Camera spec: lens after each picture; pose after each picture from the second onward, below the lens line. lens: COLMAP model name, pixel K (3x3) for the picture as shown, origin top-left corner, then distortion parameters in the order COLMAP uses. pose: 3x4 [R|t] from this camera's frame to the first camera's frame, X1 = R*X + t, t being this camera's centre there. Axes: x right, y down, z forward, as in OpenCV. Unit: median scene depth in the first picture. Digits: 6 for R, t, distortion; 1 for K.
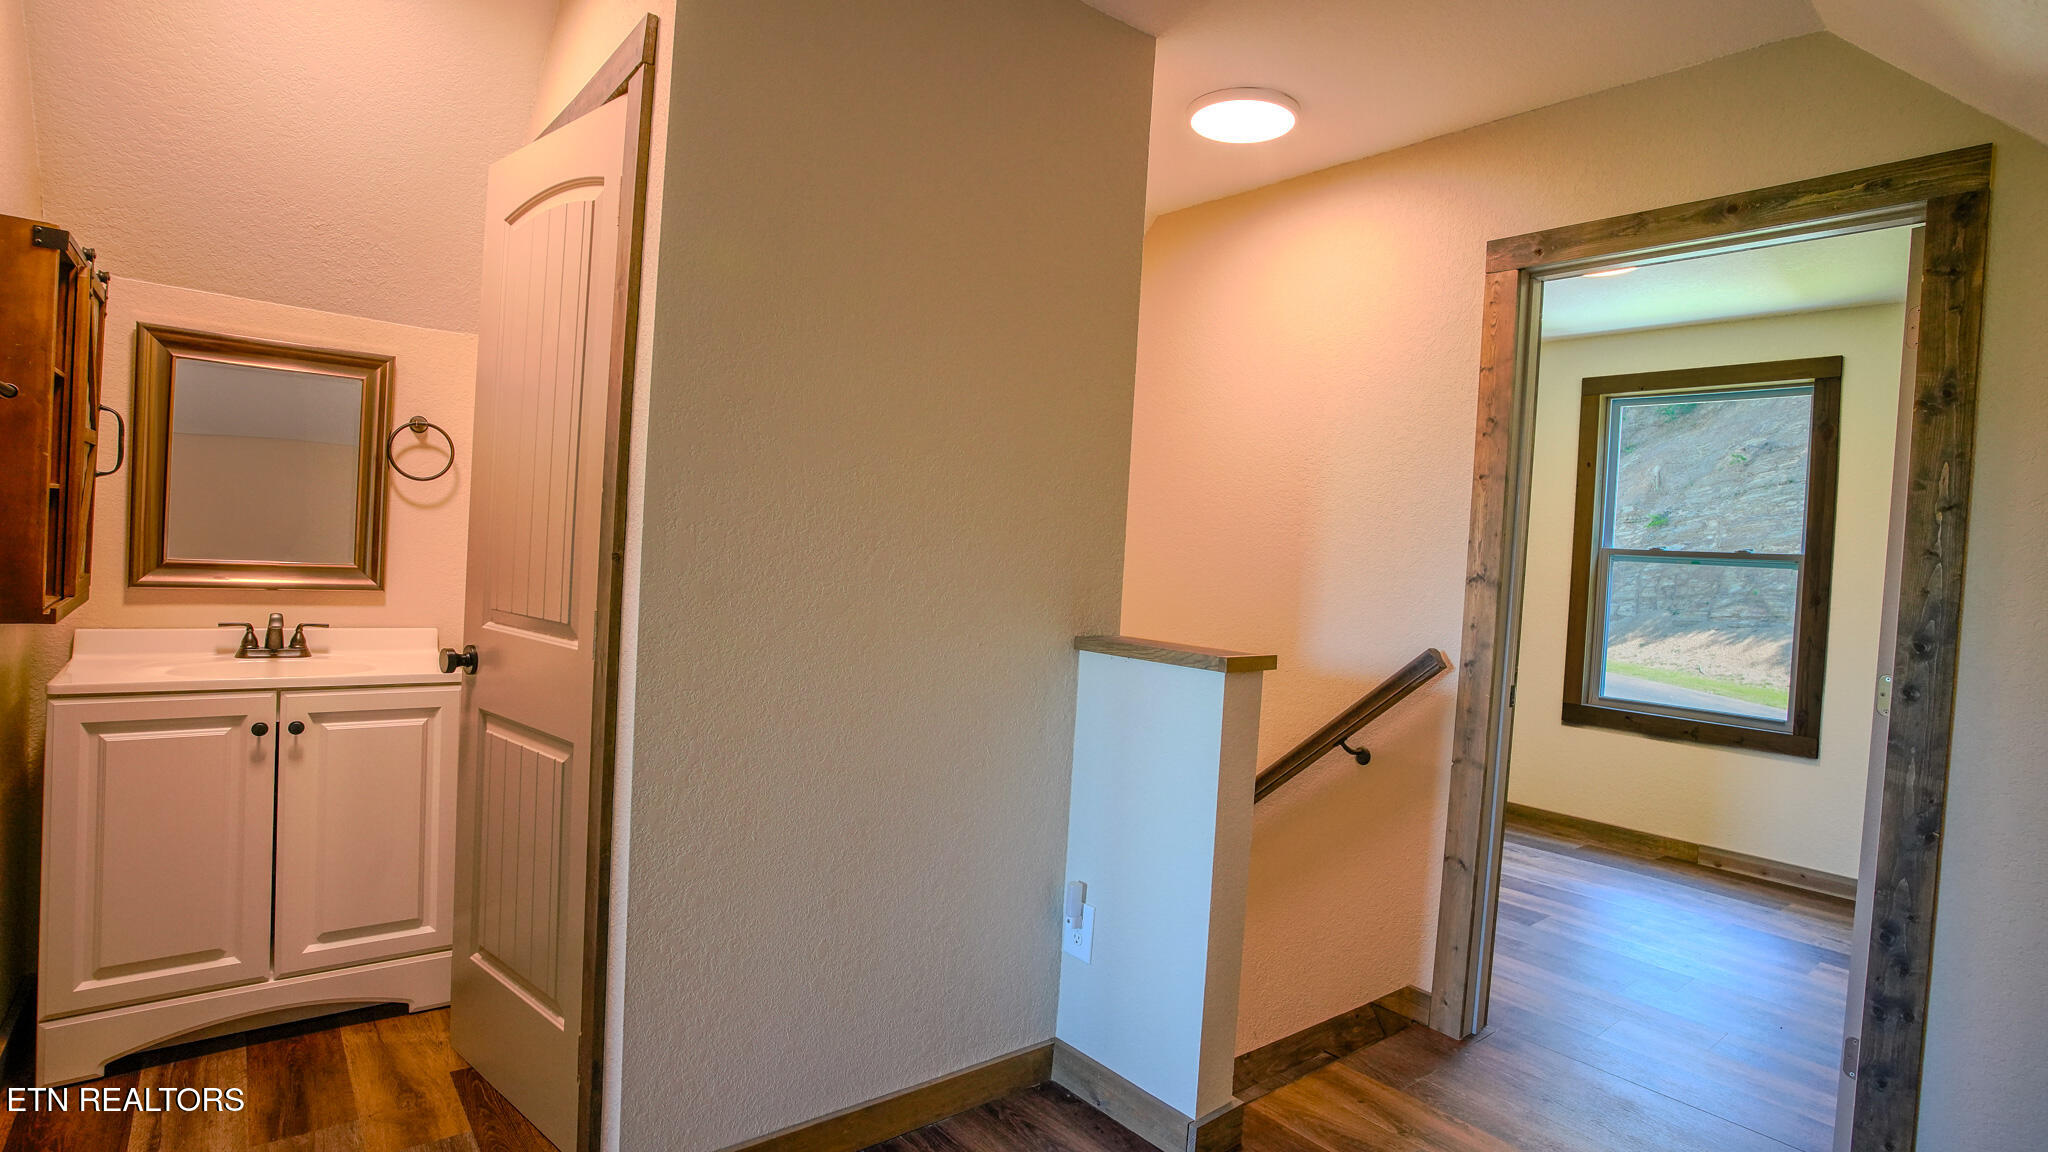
lens RADIAL K [[1019.2, 0, 1033.2], [0, 1019.2, 565.7], [0, 0, 1]] dist [-0.067027, 0.028658]
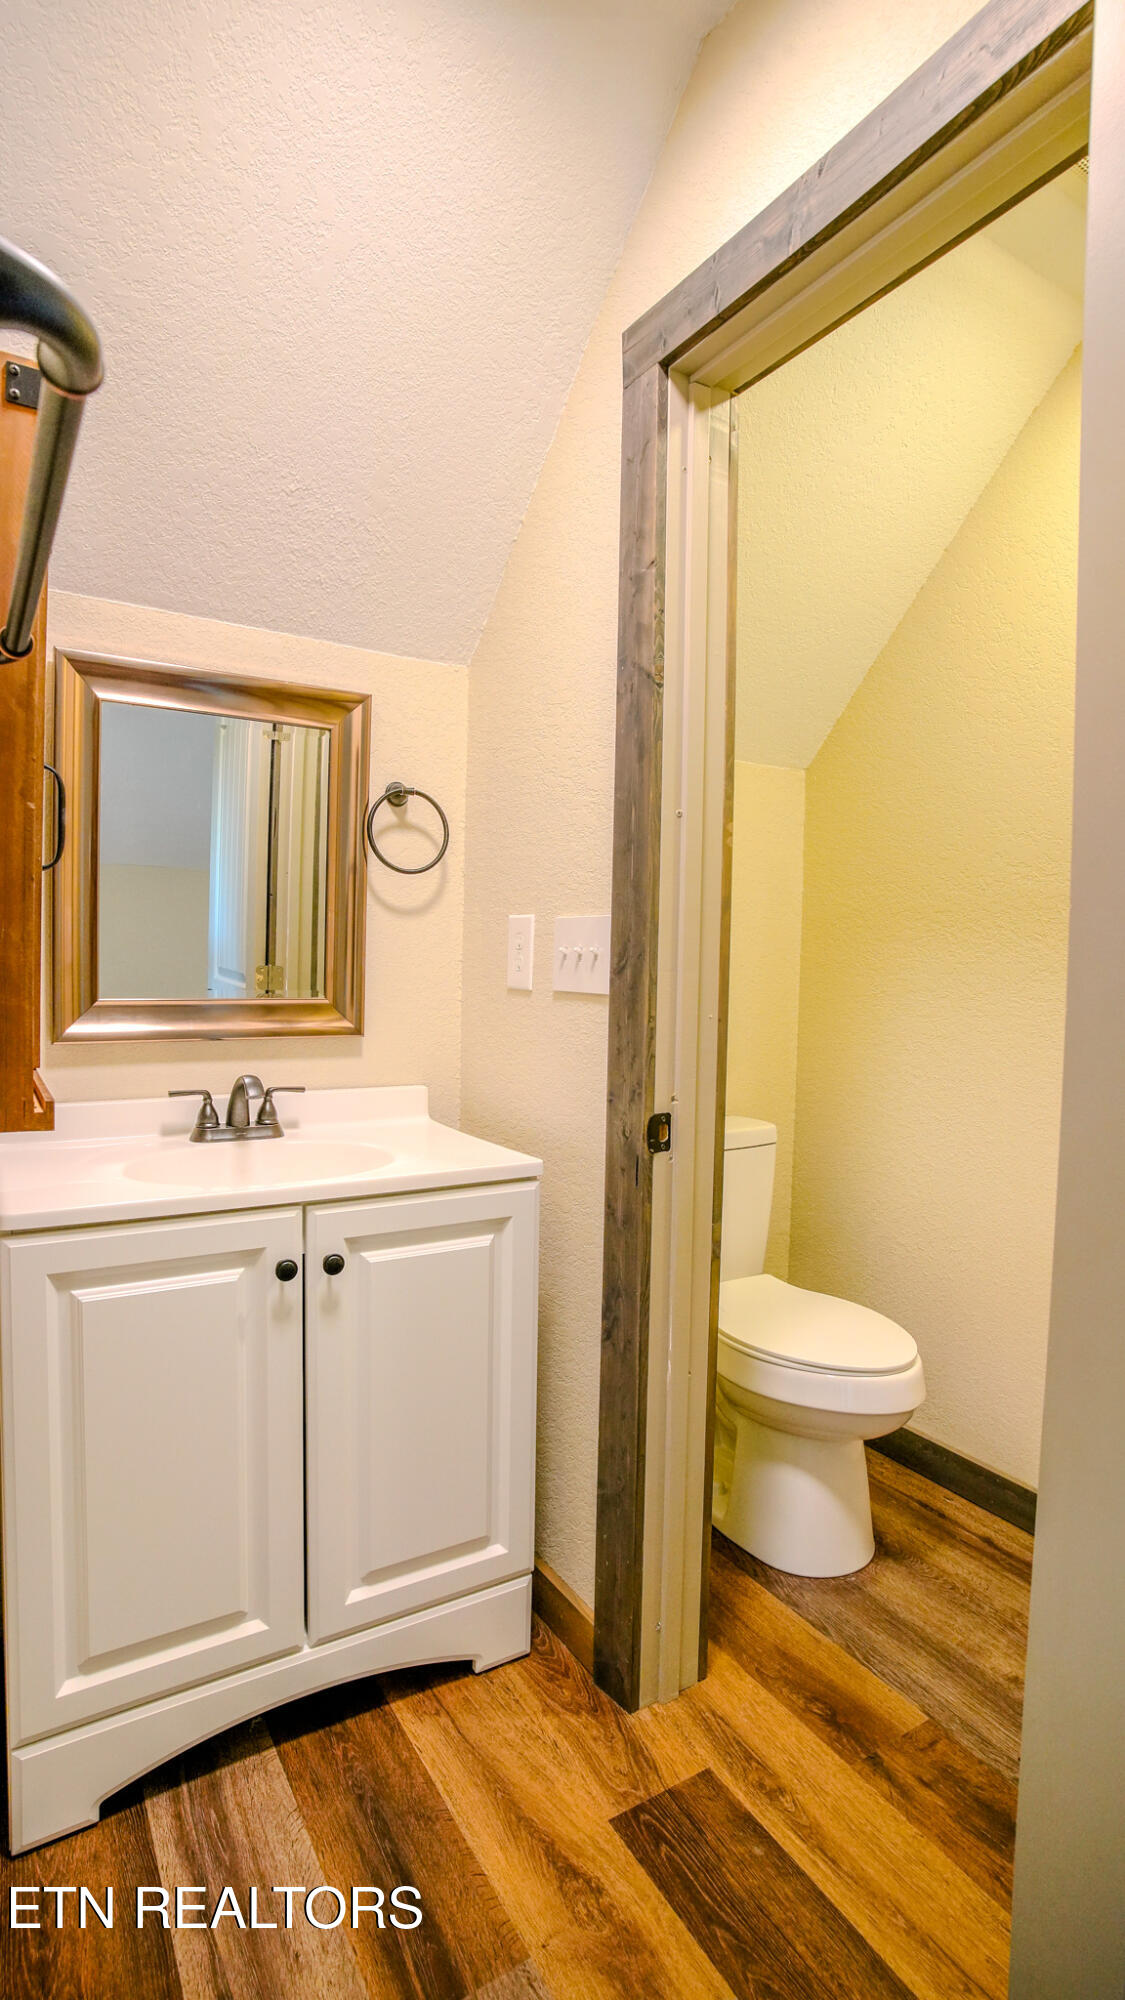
lens RADIAL K [[995.4, 0, 562.1], [0, 995.4, 998.5], [0, 0, 1]] dist [-0.067027, 0.028658]
pose [[0.990330, -0.028350, -0.135802, -0.475310], [0.030941, 0.999377, 0.017005, -0.008887], [0.135236, -0.021043, 0.990590, 0.376397]]
